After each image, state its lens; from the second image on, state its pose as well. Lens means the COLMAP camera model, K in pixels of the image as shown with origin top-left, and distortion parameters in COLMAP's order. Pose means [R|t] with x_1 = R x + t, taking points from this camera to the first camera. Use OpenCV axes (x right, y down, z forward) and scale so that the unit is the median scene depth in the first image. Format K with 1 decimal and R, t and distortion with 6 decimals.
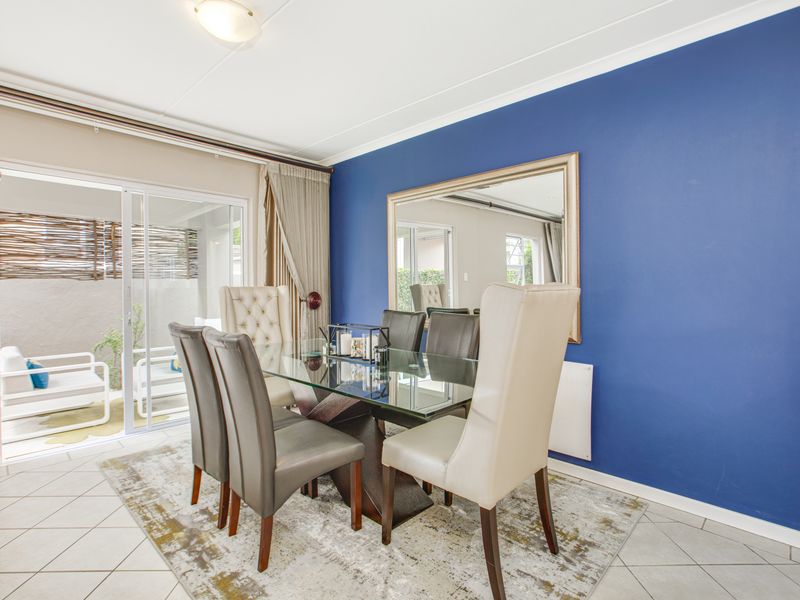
lens RADIAL K [[419.6, 0, 407.9], [0, 419.6, 295.7], [0, 0, 1]] dist [-0.014193, -0.000642]
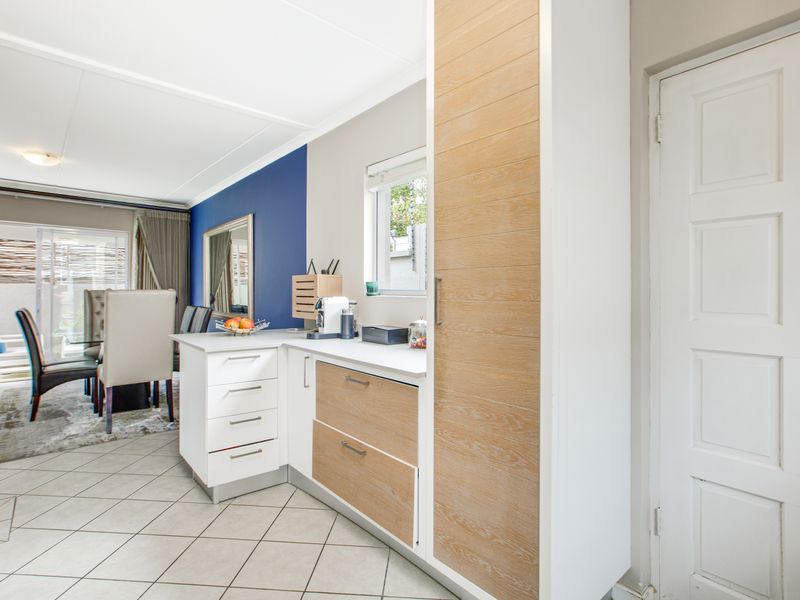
lens RADIAL K [[419.6, 0, 407.9], [0, 419.6, 295.7], [0, 0, 1]] dist [-0.014193, -0.000642]
pose [[0.996626, 0.011075, -0.081326, 0.705406], [-0.012218, 0.999833, -0.013570, 0.006882], [0.081162, 0.014518, 0.996595, -0.396686]]
